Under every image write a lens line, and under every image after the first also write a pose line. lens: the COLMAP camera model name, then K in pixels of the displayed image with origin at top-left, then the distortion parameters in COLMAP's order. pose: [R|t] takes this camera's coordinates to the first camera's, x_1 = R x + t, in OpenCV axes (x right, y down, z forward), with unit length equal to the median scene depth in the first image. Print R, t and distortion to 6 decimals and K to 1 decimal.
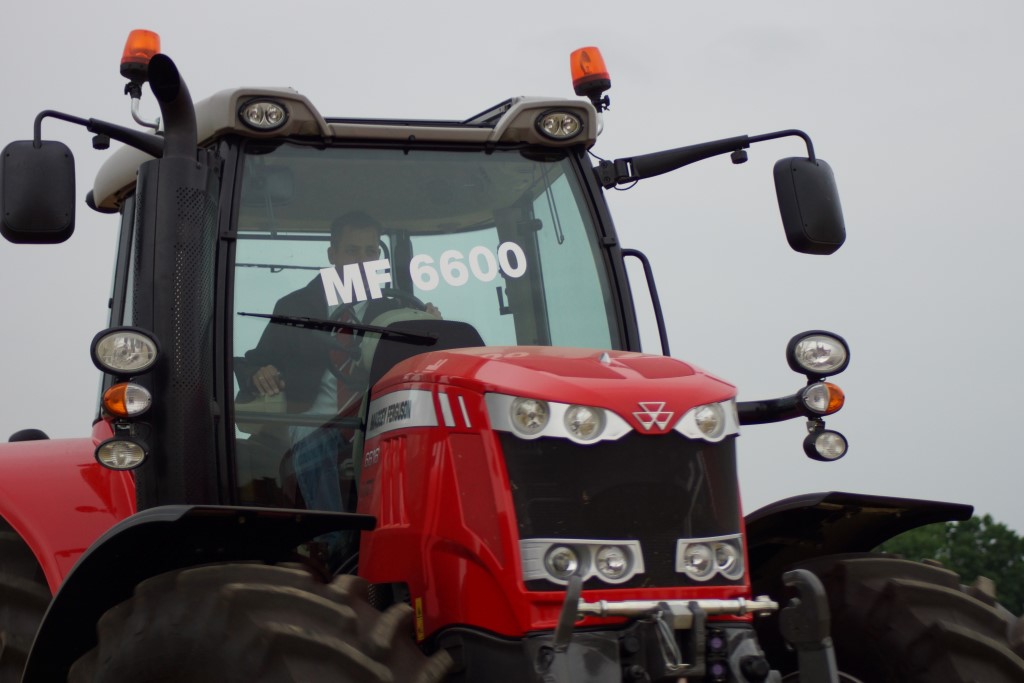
lens RADIAL K [[3296.9, 0, 512.0], [0, 3296.9, 341.5], [0, 0, 1]] dist [-0.348514, 0.117669]
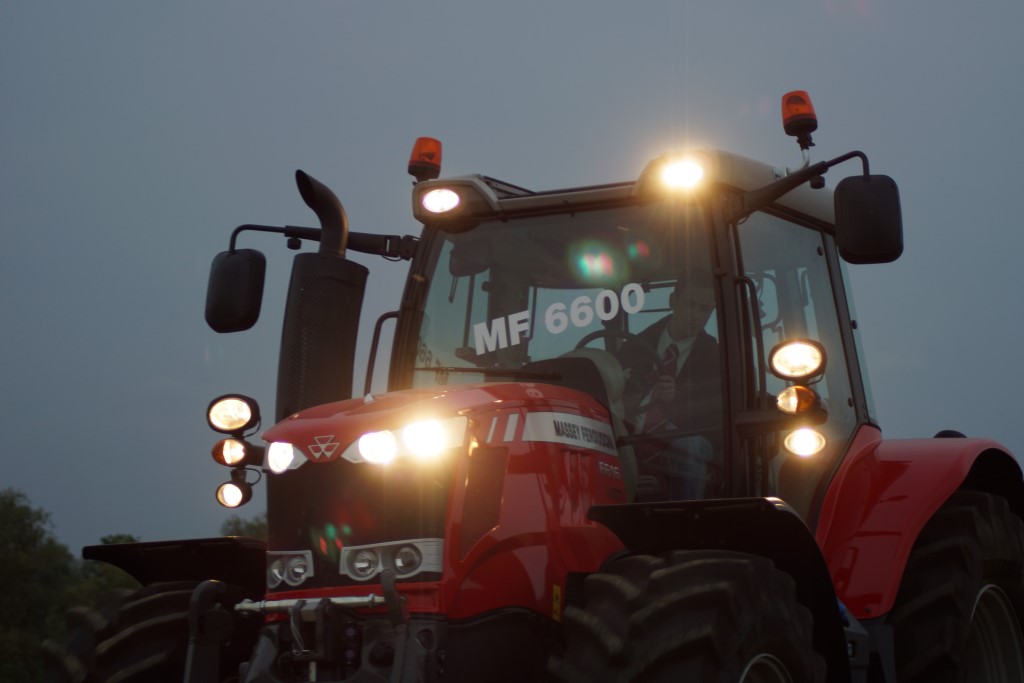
lens RADIAL K [[3296.9, 0, 512.0], [0, 3296.9, 341.5], [0, 0, 1]] dist [-0.348514, 0.117669]
pose [[0.743389, -0.091413, -0.662583, 0.765988], [0.092403, 0.995154, -0.033624, 0.026236], [0.662446, -0.036229, 0.748233, 0.114105]]
